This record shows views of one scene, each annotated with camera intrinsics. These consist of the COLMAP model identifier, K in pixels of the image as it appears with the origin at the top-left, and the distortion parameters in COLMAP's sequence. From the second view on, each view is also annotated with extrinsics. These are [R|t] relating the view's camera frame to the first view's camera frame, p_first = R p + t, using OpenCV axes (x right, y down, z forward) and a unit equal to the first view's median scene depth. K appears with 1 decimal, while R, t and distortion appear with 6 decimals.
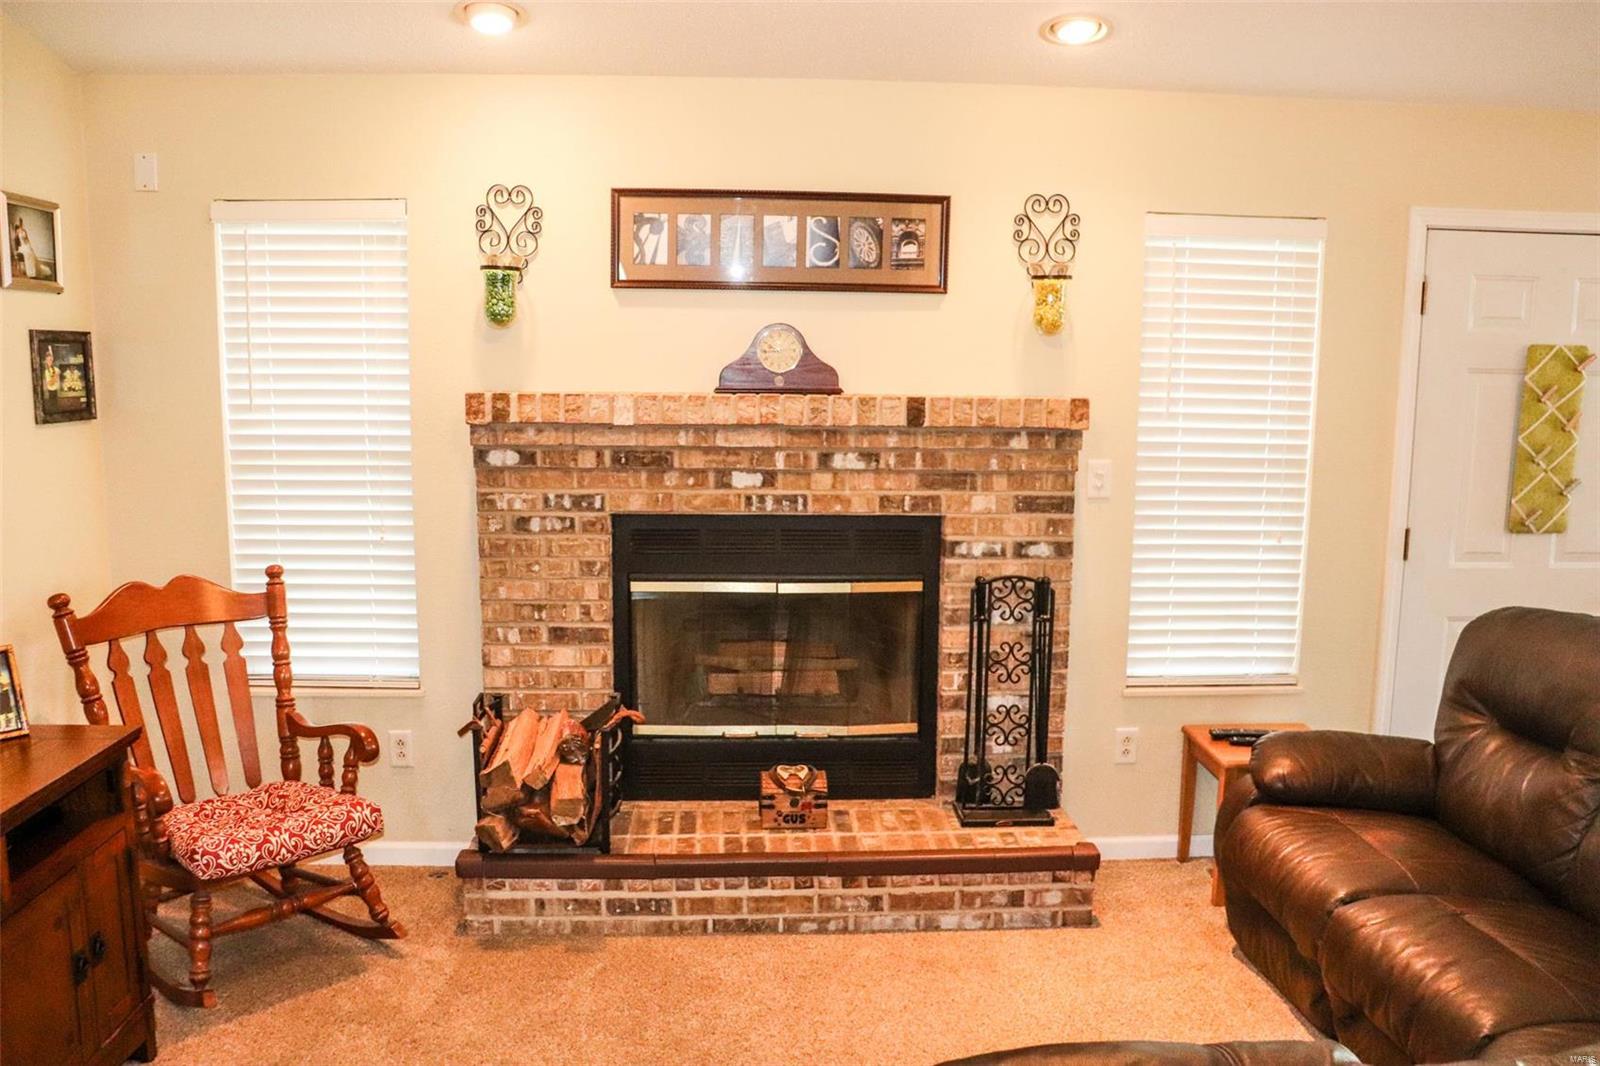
lens RADIAL K [[1317.4, 0, 800.4], [0, 1317.4, 569.0], [0, 0, 1]] dist [-0.155643, 0.124551]
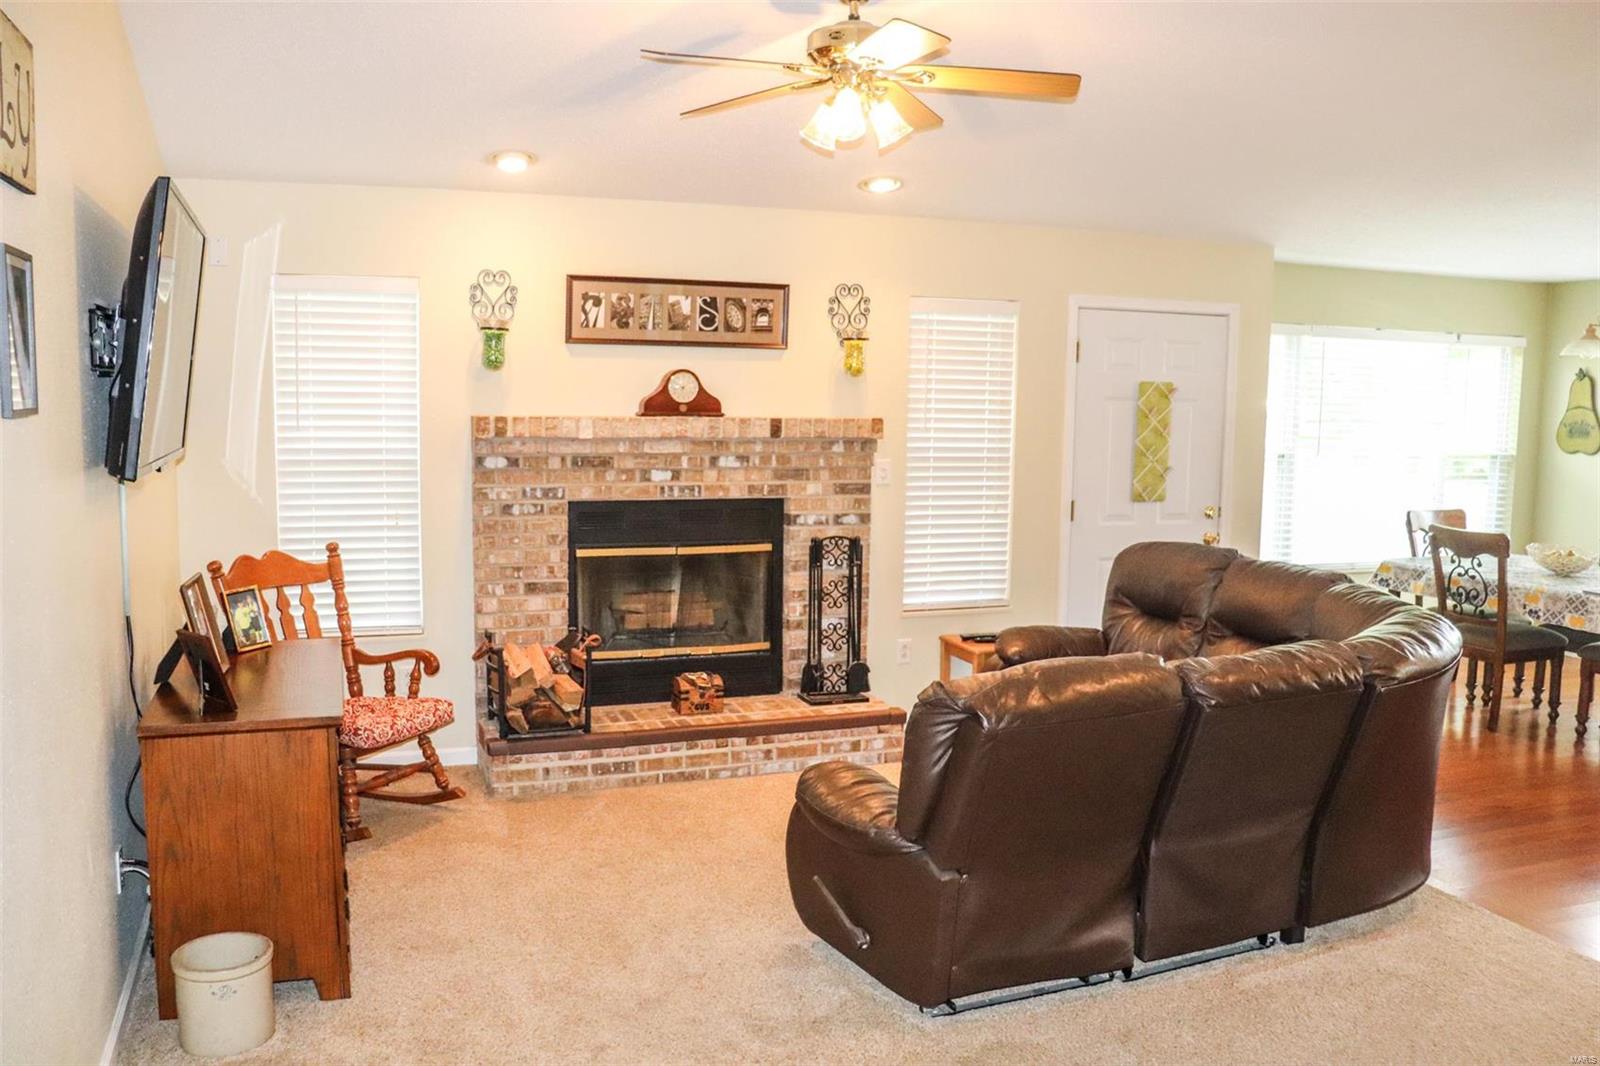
lens RADIAL K [[1317.4, 0, 800.4], [0, 1317.4, 569.0], [0, 0, 1]] dist [-0.155643, 0.124551]
pose [[0.955302, -0.036887, 0.293321, -0.325687], [0.043246, 0.998948, -0.015222, 0.064827], [-0.292451, 0.027227, 0.955893, -0.437911]]
